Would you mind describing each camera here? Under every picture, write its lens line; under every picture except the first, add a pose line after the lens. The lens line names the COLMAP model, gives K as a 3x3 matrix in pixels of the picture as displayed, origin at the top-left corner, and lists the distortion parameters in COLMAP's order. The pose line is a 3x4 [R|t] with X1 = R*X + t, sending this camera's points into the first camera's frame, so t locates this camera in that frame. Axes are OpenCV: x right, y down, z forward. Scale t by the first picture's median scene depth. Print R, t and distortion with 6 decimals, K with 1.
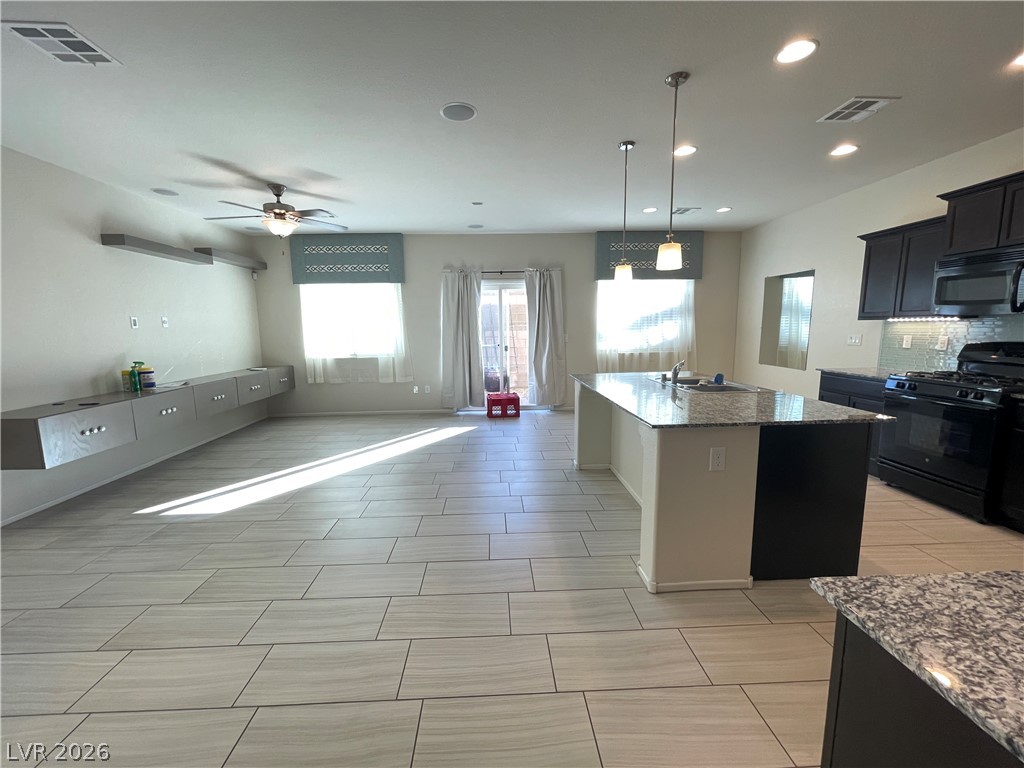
lens RADIAL K [[411.7, 0, 502.7], [0, 411.7, 383.4], [0, 0, 1]] dist [-0.002339, -0.000126]
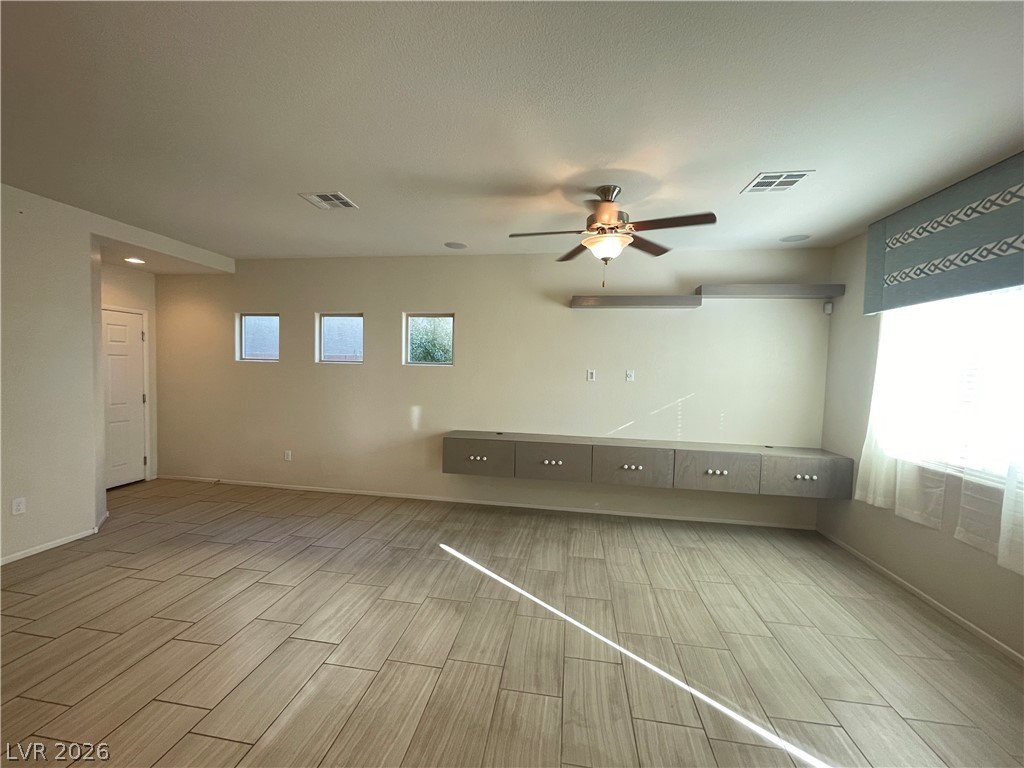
lens RADIAL K [[411.7, 0, 502.7], [0, 411.7, 383.4], [0, 0, 1]] dist [-0.002339, -0.000126]
pose [[-0.184412, 0.051167, -0.981516, 0.212034], [-0.160023, 0.983755, 0.081350, -0.204177], [0.969734, 0.172068, -0.173229, 1.113602]]
